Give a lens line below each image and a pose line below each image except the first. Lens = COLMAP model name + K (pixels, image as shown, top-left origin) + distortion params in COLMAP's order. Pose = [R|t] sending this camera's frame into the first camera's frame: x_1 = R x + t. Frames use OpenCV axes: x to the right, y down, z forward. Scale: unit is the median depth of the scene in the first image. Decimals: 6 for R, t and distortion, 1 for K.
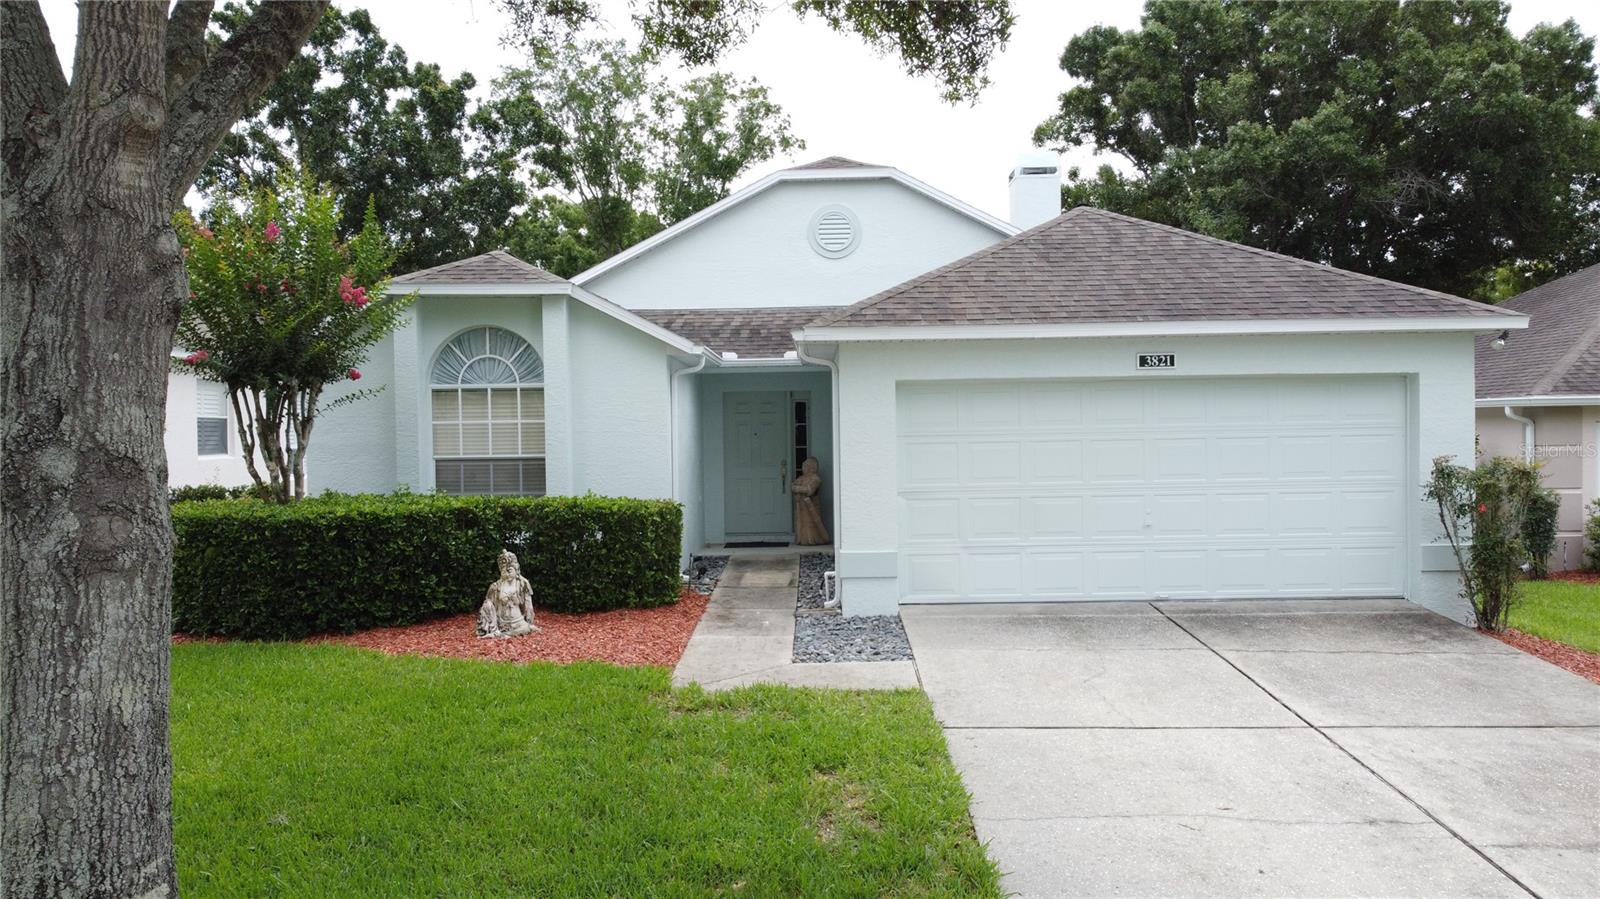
lens RADIAL K [[1204.4, 0, 802.9], [0, 1204.4, 452.1], [0, 0, 1]] dist [-0.002444, -0.001759]
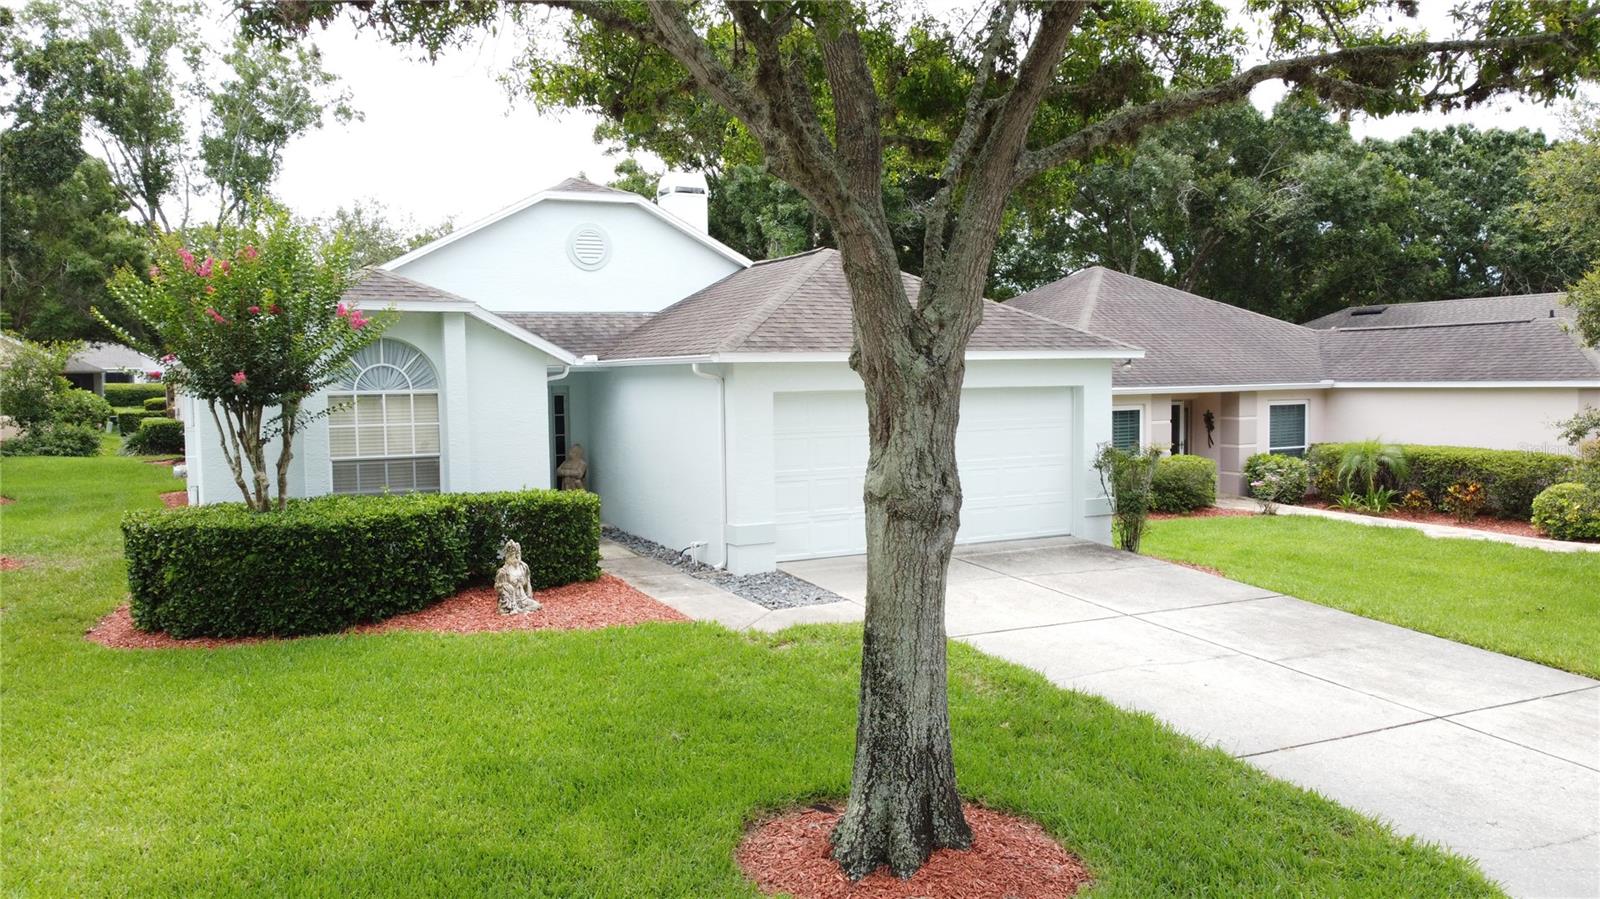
lens RADIAL K [[1204.4, 0, 802.9], [0, 1204.4, 452.1], [0, 0, 1]] dist [-0.002444, -0.001759]
pose [[0.881212, -0.027477, 0.471923, -0.511147], [0.011181, 0.999242, 0.037301, -0.042864], [-0.472590, -0.027593, 0.880850, -0.164211]]
